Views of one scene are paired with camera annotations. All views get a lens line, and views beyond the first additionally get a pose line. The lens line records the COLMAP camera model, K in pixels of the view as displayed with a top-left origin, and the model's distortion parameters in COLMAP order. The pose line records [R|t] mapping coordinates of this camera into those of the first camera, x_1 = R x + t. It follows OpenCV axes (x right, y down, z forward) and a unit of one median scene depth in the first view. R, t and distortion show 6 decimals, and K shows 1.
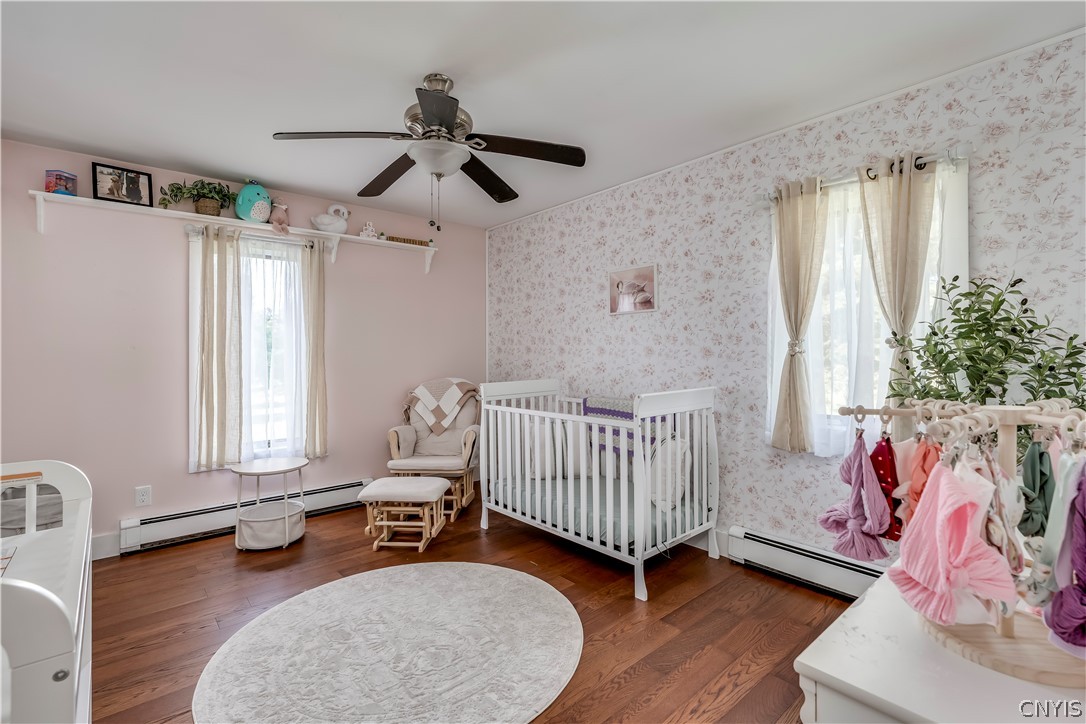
lens RADIAL K [[492.7, 0, 542.2], [0, 492.7, 346.2], [0, 0, 1]] dist [-0.004379, -0.000805]
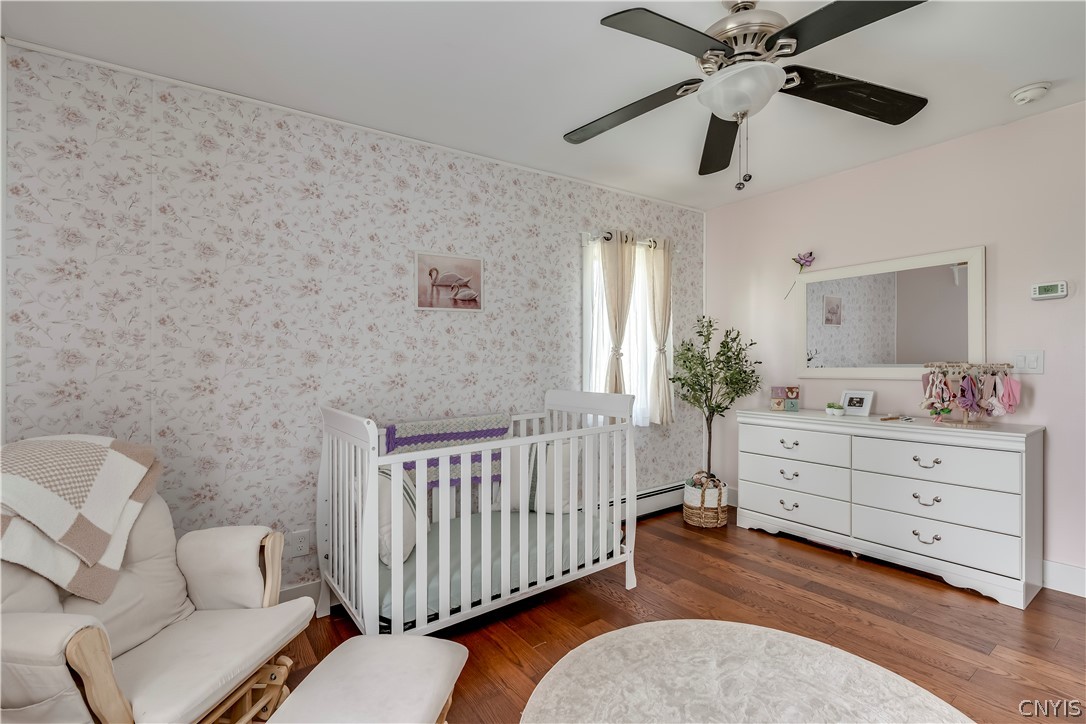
lens RADIAL K [[527.4, 0, 543.3], [0, 527.4, 352.1], [0, 0, 1]] dist [-0.001856, -0.000831]
pose [[0.071732, -0.004893, 0.997412, -0.695723], [-0.008930, 0.999945, 0.005548, -0.005529], [-0.997384, -0.009305, 0.071684, 0.804042]]
